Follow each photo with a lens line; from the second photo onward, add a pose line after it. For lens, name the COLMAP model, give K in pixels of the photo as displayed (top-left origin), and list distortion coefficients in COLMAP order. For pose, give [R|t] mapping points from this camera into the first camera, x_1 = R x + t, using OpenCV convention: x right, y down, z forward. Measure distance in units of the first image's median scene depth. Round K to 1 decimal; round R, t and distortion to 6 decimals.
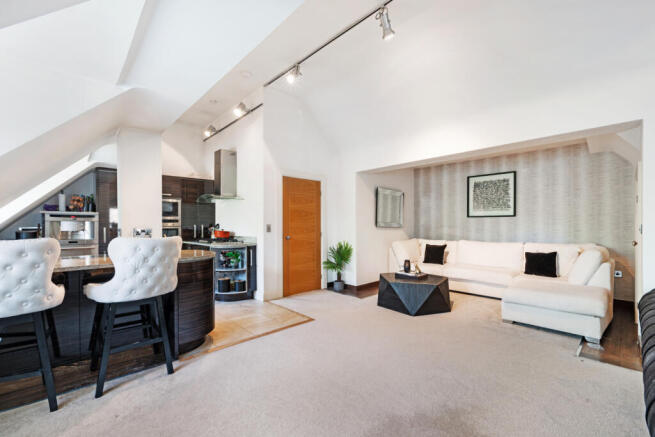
lens RADIAL K [[283.7, 0, 328.5], [0, 283.7, 224.4], [0, 0, 1]] dist [-0.001955, -0.000722]
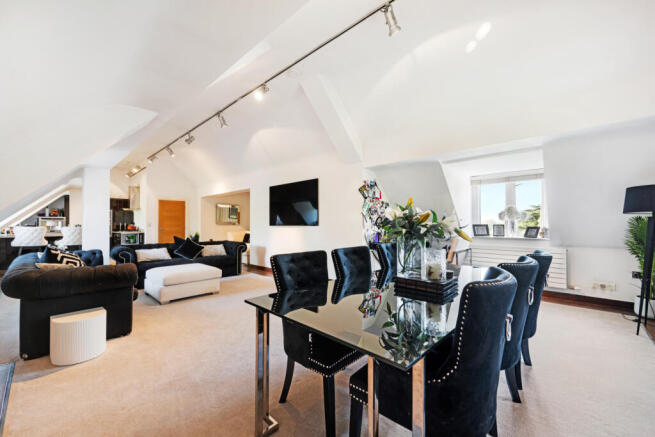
lens RADIAL K [[264.9, 0, 324.7], [0, 264.9, 220.8], [0, 0, 1]] dist [0.000705, 0.000764]
pose [[0.998517, 0.004308, 0.054269, 0.931924], [-0.004005, 0.999976, -0.005676, -0.009661], [-0.054292, 0.005450, 0.998510, -0.995341]]
